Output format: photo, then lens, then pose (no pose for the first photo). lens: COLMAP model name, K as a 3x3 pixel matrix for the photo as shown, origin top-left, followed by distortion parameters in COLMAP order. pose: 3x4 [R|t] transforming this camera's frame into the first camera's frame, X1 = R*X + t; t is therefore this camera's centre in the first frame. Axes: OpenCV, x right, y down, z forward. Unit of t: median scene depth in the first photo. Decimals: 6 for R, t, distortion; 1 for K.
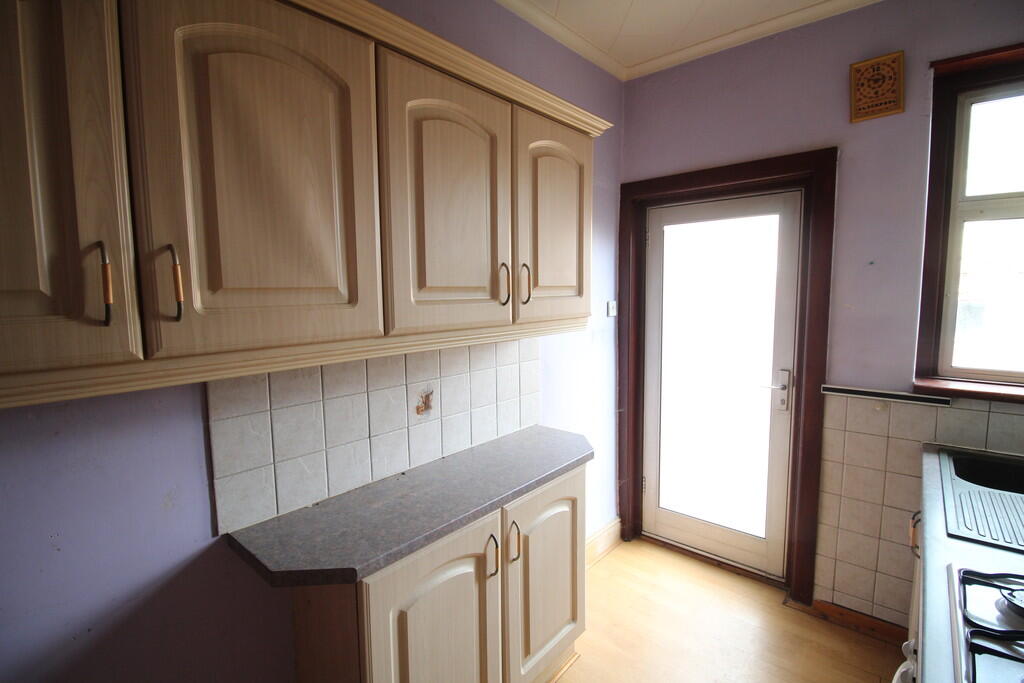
lens RADIAL K [[471.1, 0, 512.0], [0, 471.1, 341.5], [0, 0, 1]] dist [-0.031815, -0.000471]
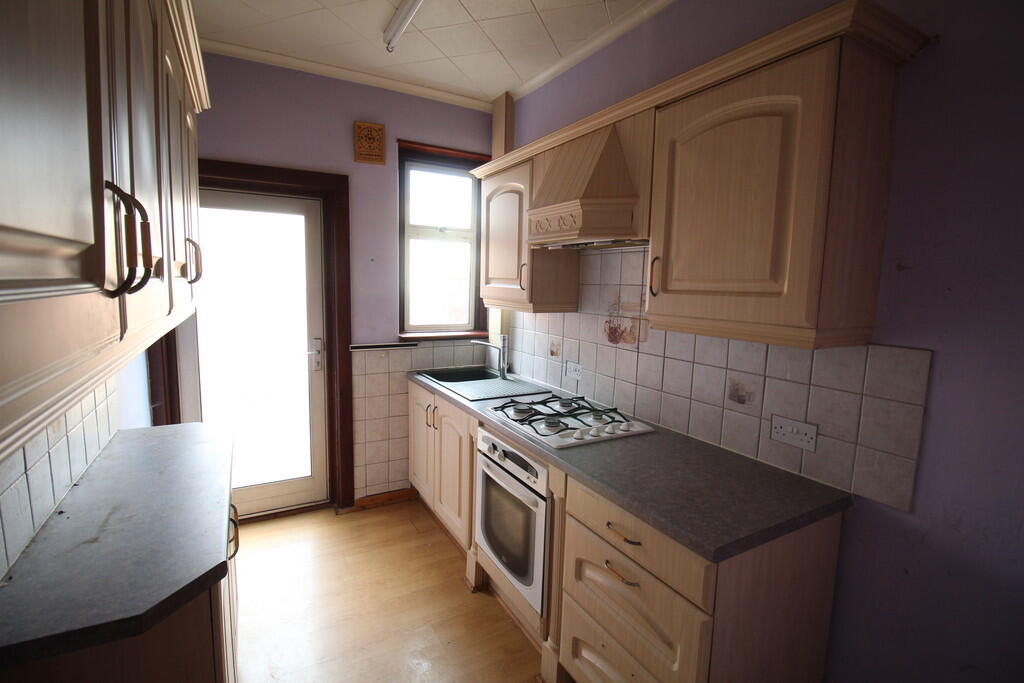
lens RADIAL K [[471.1, 0, 512.0], [0, 471.1, 341.5], [0, 0, 1]] dist [-0.031815, -0.000471]
pose [[0.330850, -0.099832, 0.938388, -0.502611], [0.074217, 0.994061, 0.079588, 0.006509], [-0.940760, 0.043313, 0.336295, 0.061404]]
